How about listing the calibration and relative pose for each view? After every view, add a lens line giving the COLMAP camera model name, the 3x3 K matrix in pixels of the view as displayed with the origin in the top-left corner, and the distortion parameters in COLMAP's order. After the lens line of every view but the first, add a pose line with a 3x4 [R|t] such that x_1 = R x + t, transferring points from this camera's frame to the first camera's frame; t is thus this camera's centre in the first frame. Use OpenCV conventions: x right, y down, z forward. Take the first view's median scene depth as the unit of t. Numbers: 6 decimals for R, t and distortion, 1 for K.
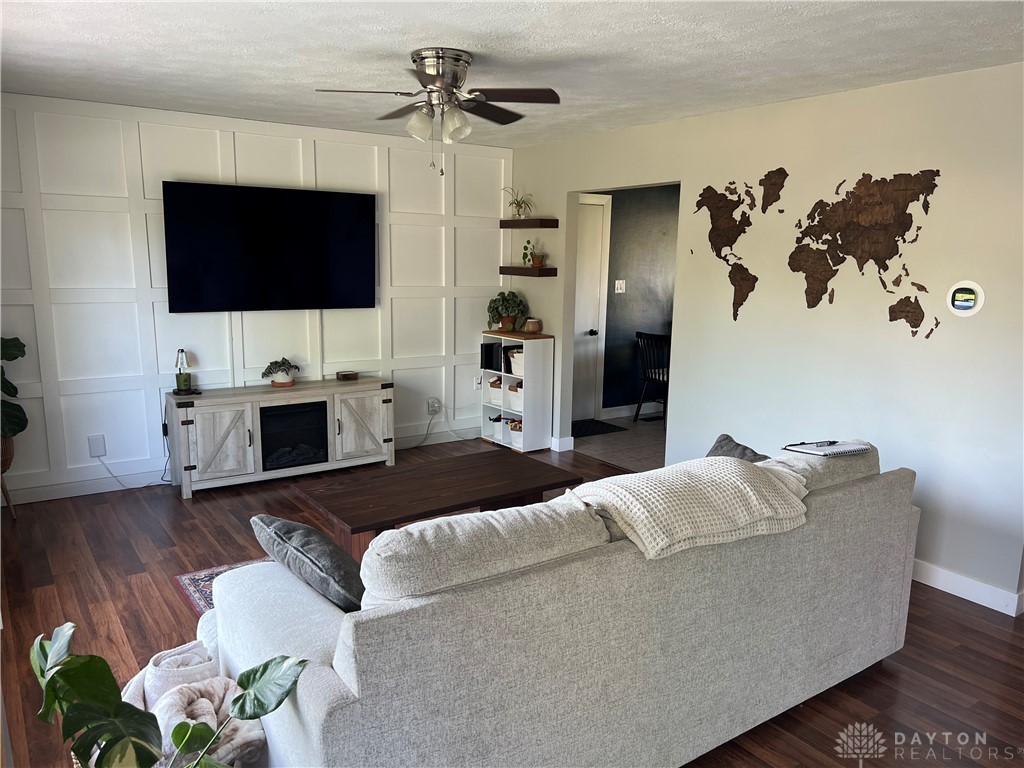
lens RADIAL K [[776.9, 0, 512.0], [0, 776.9, 384.0], [0, 0, 1]] dist [0.039618, -0.002138]
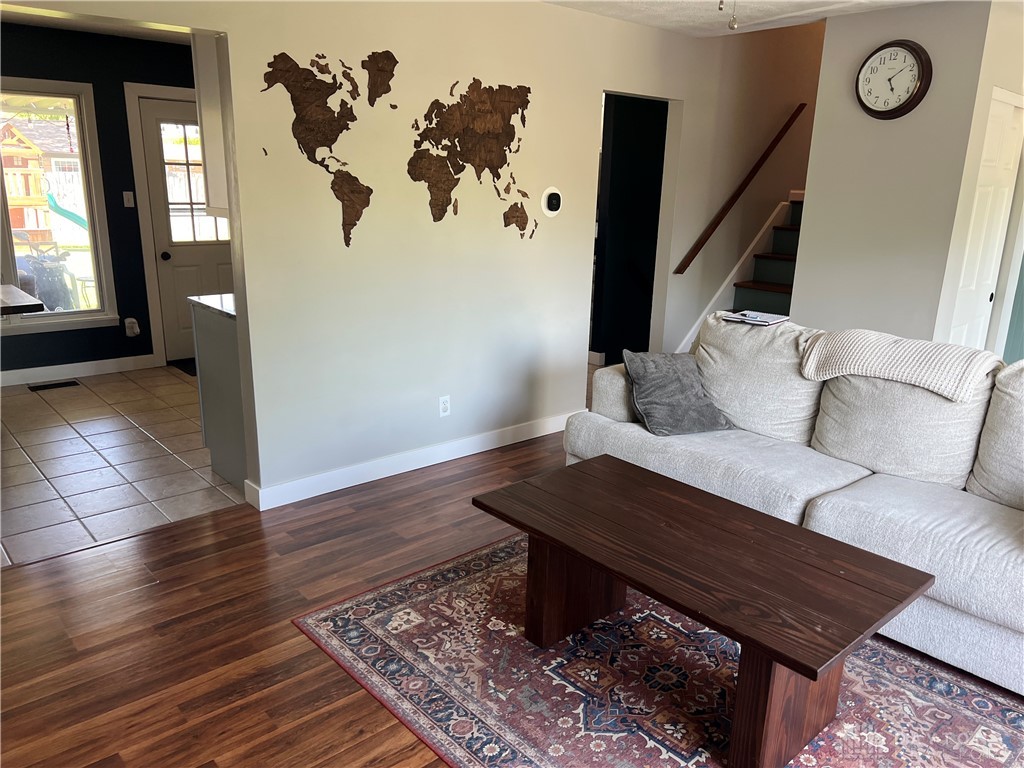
lens RADIAL K [[776.9, 0, 512.0], [0, 776.9, 384.0], [0, 0, 1]] dist [0.039618, -0.002138]
pose [[-0.089011, -0.264728, 0.960206, -0.561366], [0.148083, 0.949802, 0.275587, -0.156002], [-0.984961, 0.166720, -0.045342, 0.994197]]
